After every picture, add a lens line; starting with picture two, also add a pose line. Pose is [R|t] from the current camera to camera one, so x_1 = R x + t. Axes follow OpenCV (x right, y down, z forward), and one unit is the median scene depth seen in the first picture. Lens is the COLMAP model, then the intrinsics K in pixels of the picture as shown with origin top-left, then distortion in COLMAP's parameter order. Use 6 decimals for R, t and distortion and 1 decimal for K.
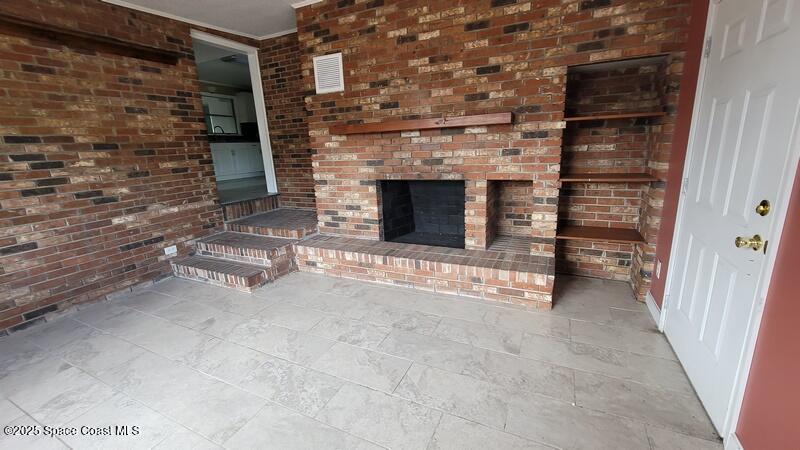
lens RADIAL K [[326.5, 0, 400.8], [0, 326.5, 222.2], [0, 0, 1]] dist [-0.001188, 0.000015]
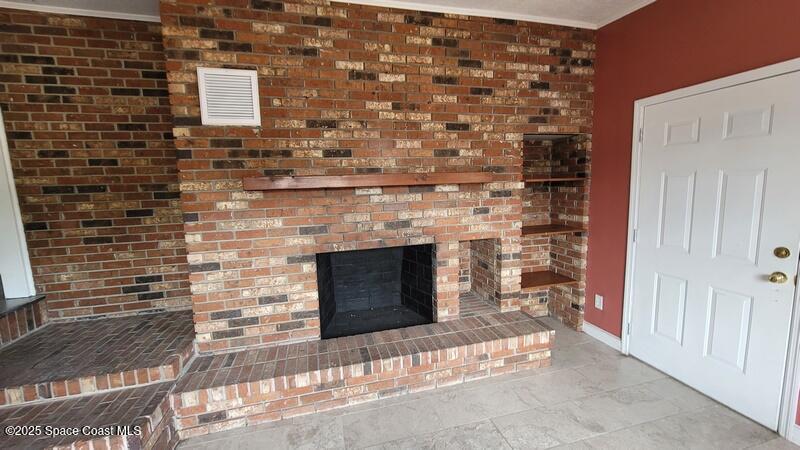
lens RADIAL K [[326.5, 0, 400.8], [0, 326.5, 222.2], [0, 0, 1]] dist [-0.001188, 0.000015]
pose [[0.764411, -0.056823, 0.642220, -0.422586], [0.148402, 0.984869, -0.089497, -0.117012], [-0.627417, 0.163720, 0.761278, 0.374483]]
